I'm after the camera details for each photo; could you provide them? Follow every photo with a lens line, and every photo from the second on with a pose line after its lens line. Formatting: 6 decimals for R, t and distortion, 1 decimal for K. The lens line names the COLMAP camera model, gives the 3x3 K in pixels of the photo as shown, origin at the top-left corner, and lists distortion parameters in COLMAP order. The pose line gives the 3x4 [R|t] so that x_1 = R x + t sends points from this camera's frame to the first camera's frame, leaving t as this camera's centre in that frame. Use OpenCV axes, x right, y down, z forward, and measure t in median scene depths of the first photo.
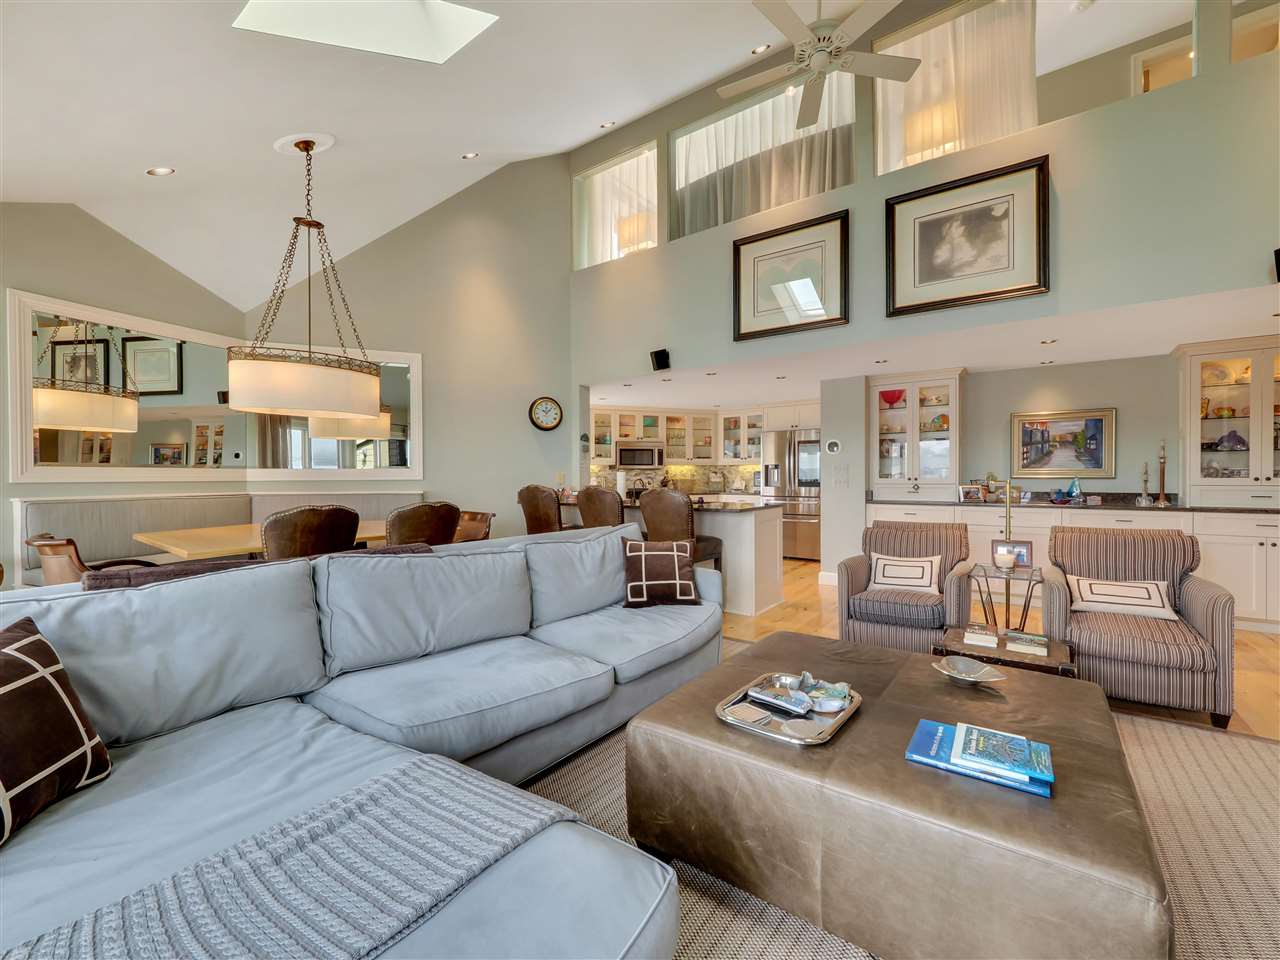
lens RADIAL K [[522.2, 0, 651.4], [0, 522.2, 481.0], [0, 0, 1]] dist [-0.000293, -0.015017]
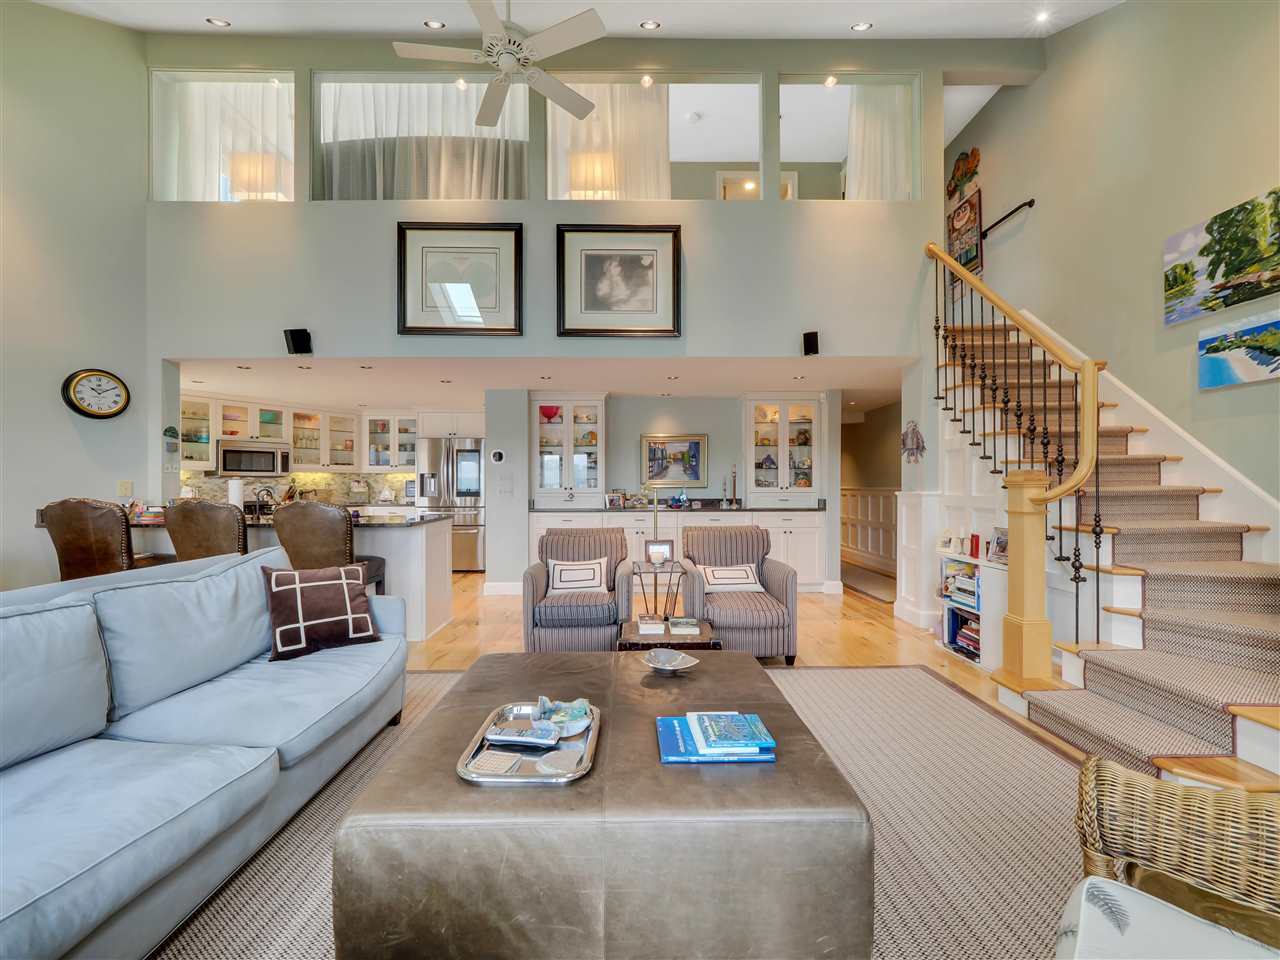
lens RADIAL K [[518.1, 0, 628.4], [0, 518.1, 486.5], [0, 0, 1]] dist [-0.013643, 0.000291]
pose [[0.805312, 0.000492, 0.592851, -0.050203], [0.004024, 0.999972, -0.006296, -0.000949], [-0.592838, 0.007456, 0.805288, 0.065314]]
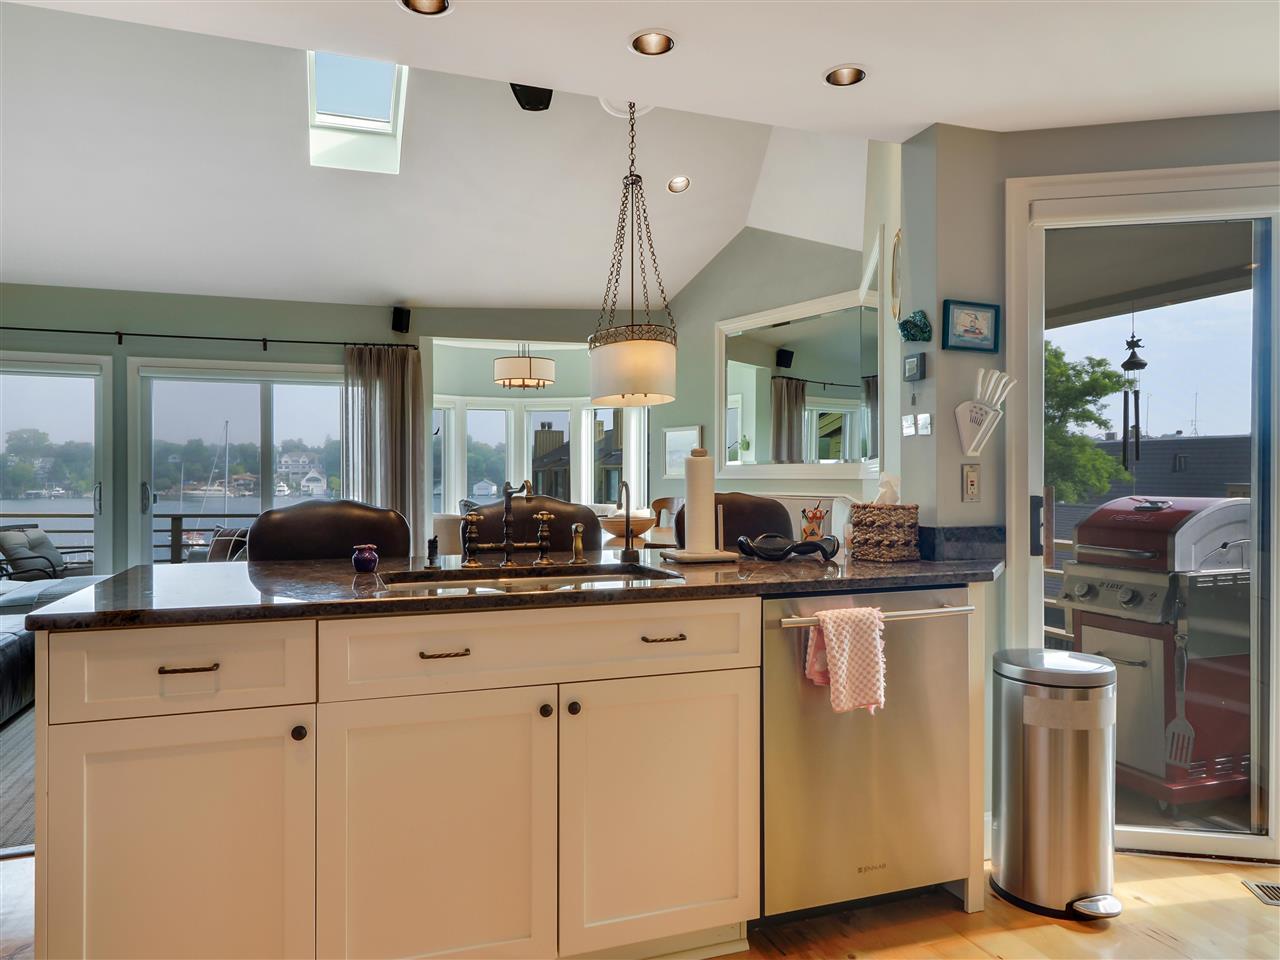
lens RADIAL K [[869.5, 0, 638.3], [0, 869.5, 480.4], [0, 0, 1]] dist [0.008051, 0.000331]
pose [[-0.571749, 0.006456, -0.820403, 0.440166], [-0.004622, 0.999928, 0.011090, -0.012743], [0.820416, 0.010132, -0.571678, 1.555804]]
